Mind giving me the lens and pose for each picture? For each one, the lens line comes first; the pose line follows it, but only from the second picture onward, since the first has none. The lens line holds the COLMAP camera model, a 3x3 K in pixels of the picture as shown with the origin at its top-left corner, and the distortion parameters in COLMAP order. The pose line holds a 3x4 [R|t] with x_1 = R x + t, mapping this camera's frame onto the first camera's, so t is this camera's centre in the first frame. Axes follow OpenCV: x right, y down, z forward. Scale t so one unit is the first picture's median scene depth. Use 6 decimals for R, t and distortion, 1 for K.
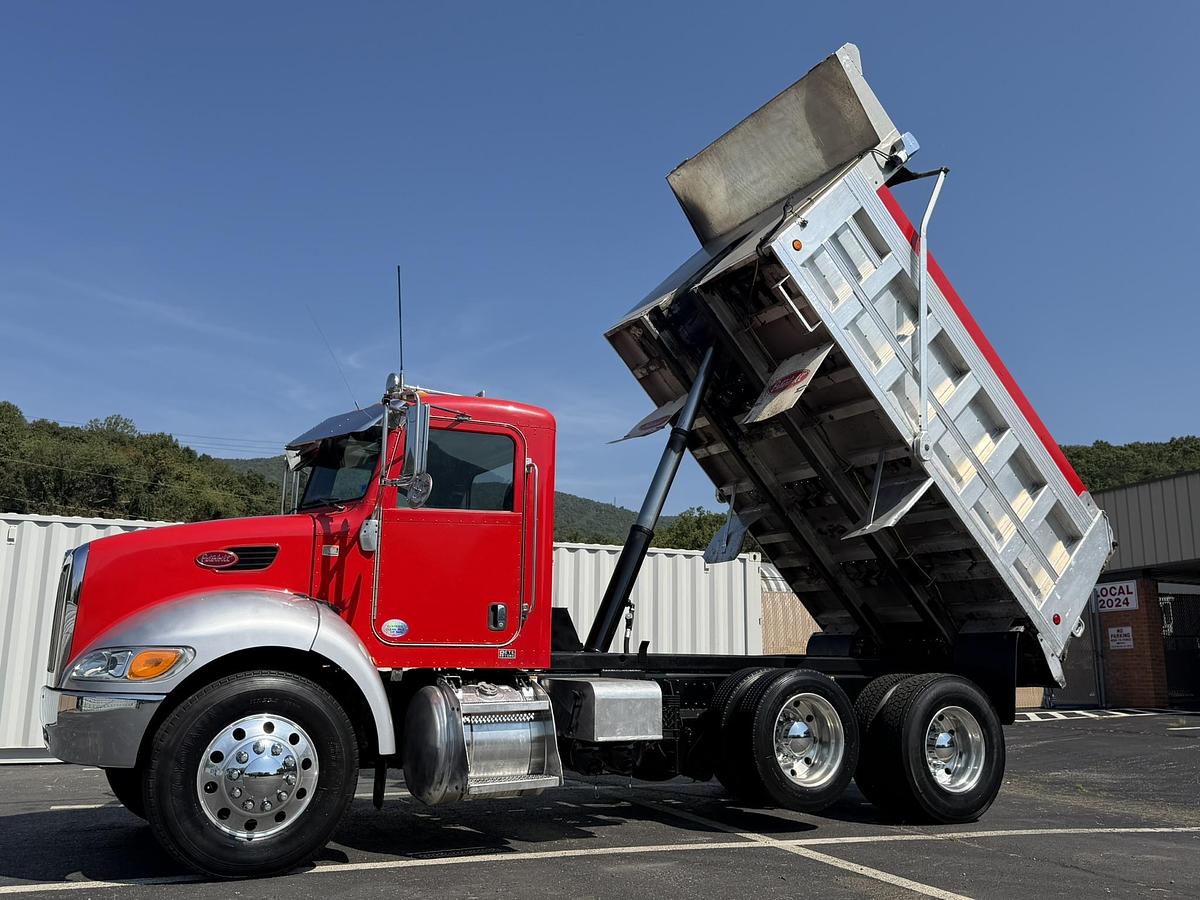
lens RADIAL K [[1055.4, 0, 607.2], [0, 1055.4, 434.5], [0, 0, 1]] dist [0.109977, -0.193111]
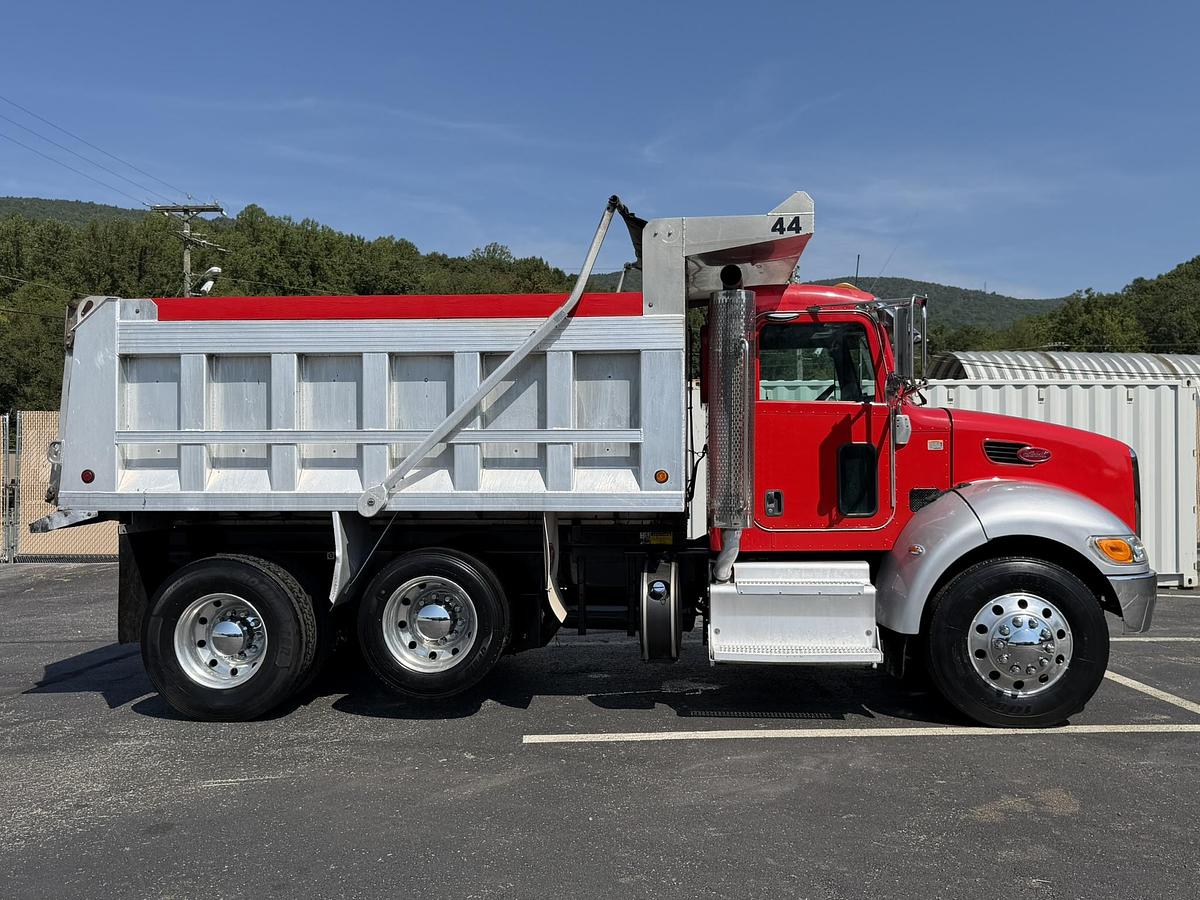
lens RADIAL K [[1055.4, 0, 591.3], [0, 1055.4, 454.2], [0, 0, 1]] dist [0.109977, -0.193111]
pose [[0.942251, -0.019547, -0.334336, -0.288055], [0.087468, 0.978010, 0.189332, -0.113509], [0.323283, -0.207642, 0.923241, -0.144780]]
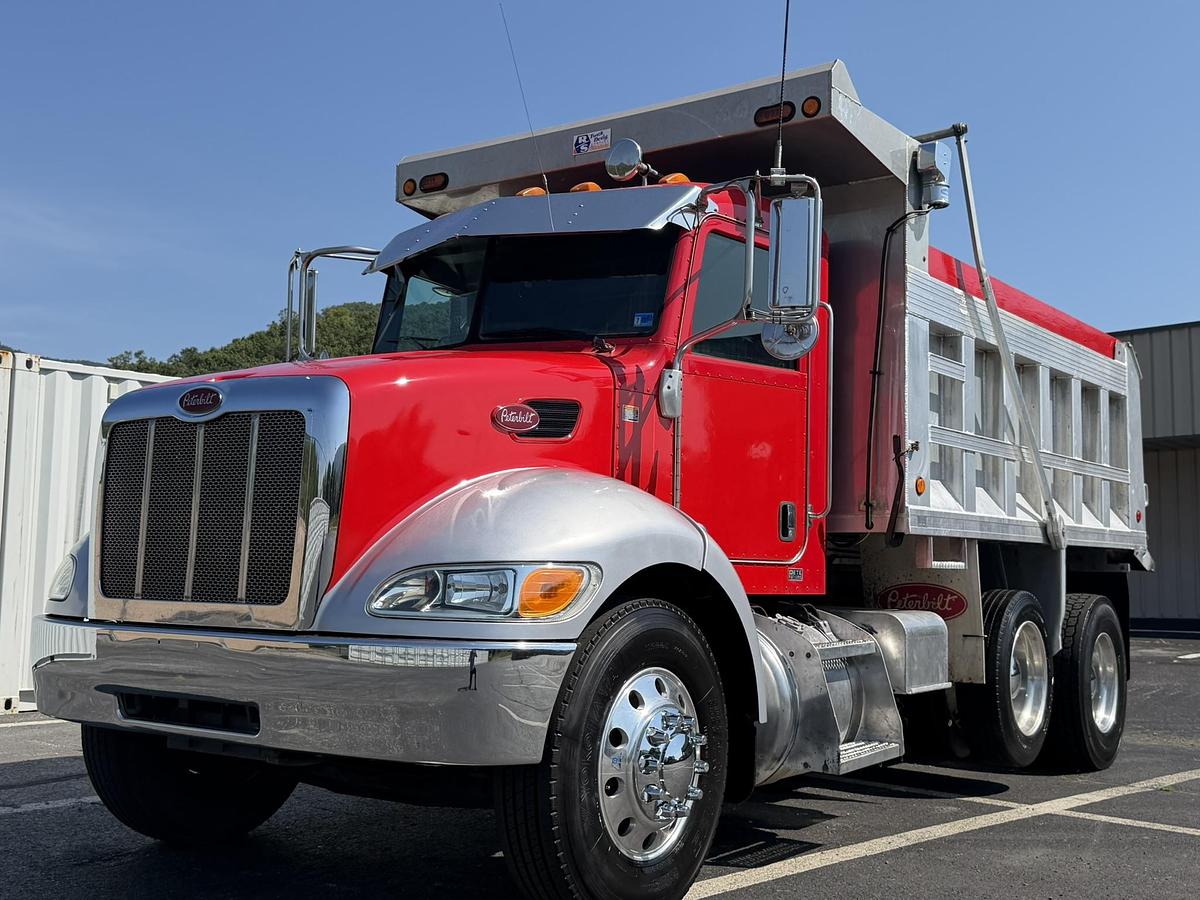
lens RADIAL K [[1356.9, 0, 604.4], [0, 1356.9, 446.0], [0, 0, 1]] dist [0.062893, 0.000000]
pose [[0.905566, 0.046755, 0.421621, -0.544539], [-0.100115, 0.989387, 0.105313, 0.039668], [-0.412222, -0.137579, 0.900636, 0.243223]]
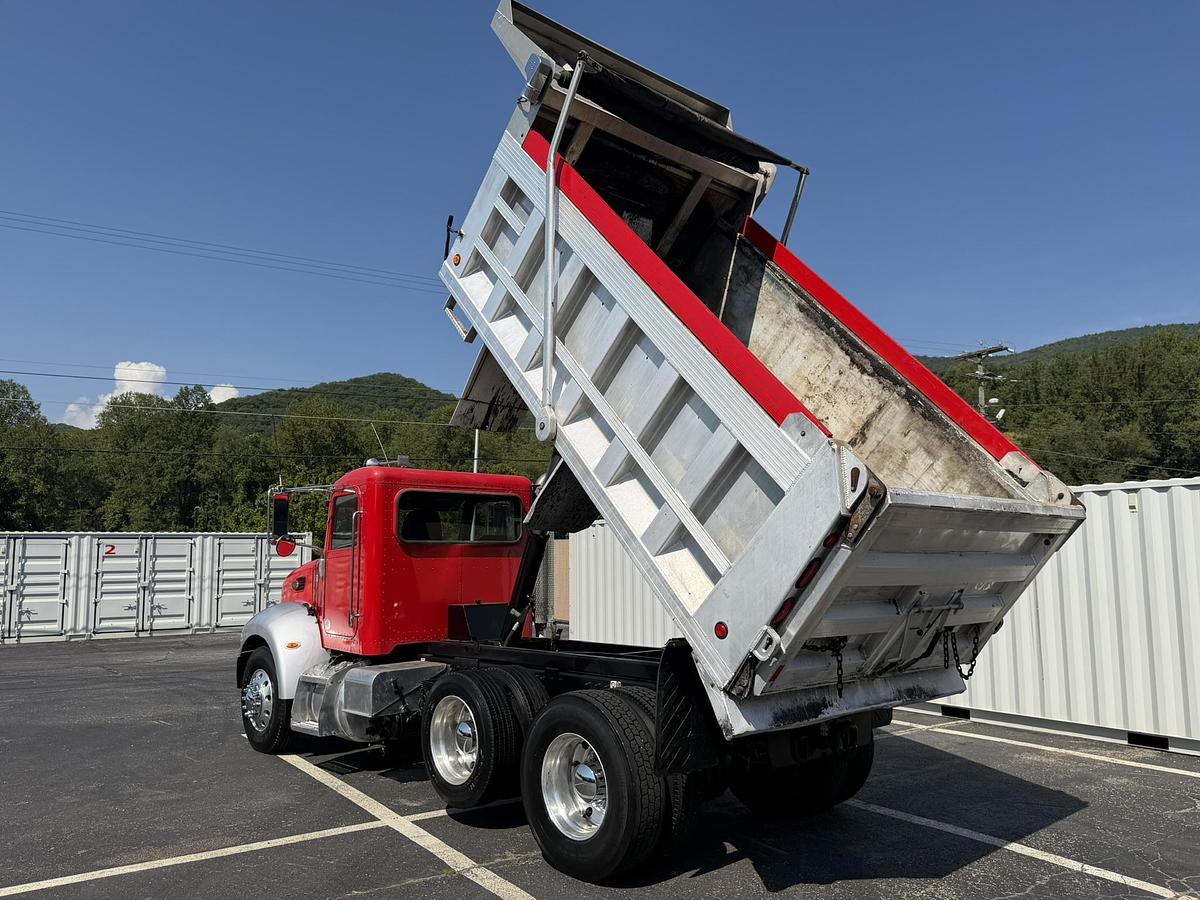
lens RADIAL K [[909.2, 0, 599.0], [0, 909.2, 446.7], [0, 0, 1]] dist [0.038354, -0.007105]
pose [[0.225839, -0.139792, -0.964082, 1.156349], [0.218988, 0.971606, -0.089585, 0.117510], [0.949232, -0.190890, 0.250039, 0.985744]]
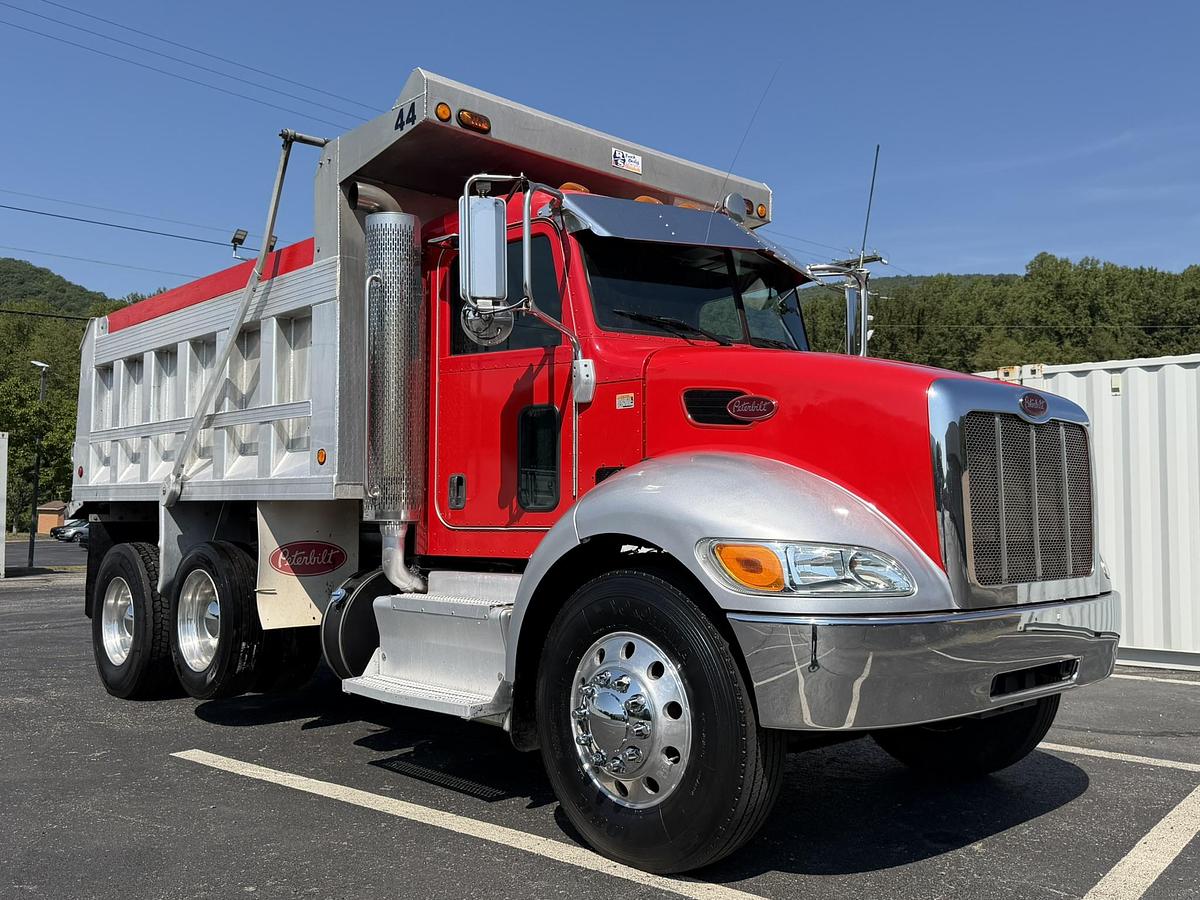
lens RADIAL K [[1055.4, 0, 600.8], [0, 1055.4, 452.0], [0, 0, 1]] dist [0.109977, -0.193111]
pose [[0.486142, -0.061477, -0.871715, 0.219177], [0.183484, 0.982467, 0.033038, 0.095315], [0.854400, -0.176006, 0.488899, 0.528079]]
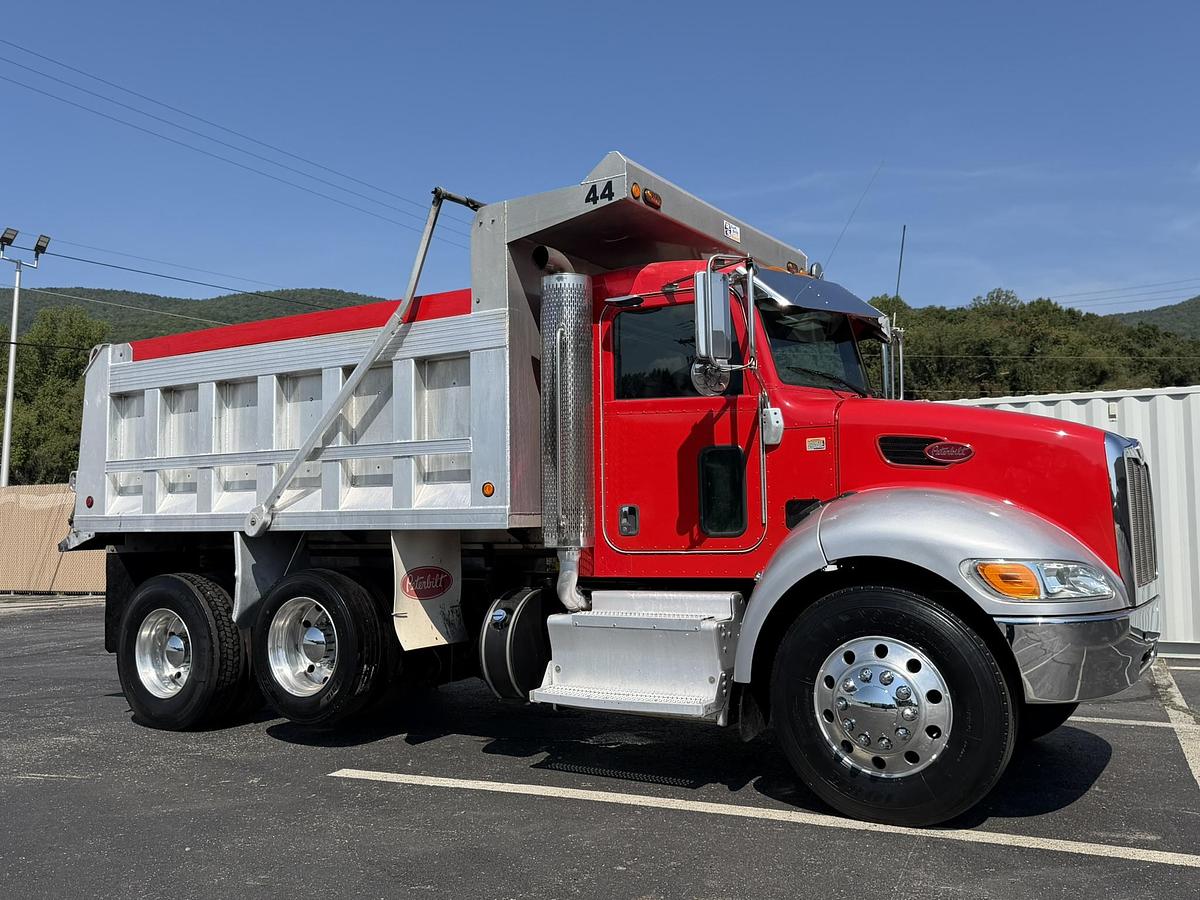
lens RADIAL K [[1055.4, 0, 592.9], [0, 1055.4, 450.8], [0, 0, 1]] dist [0.109977, -0.193111]
pose [[0.686031, -0.072335, -0.723967, 0.118888], [0.172562, 0.982830, 0.065320, 0.017091], [0.706812, -0.169741, 0.686735, 0.221524]]
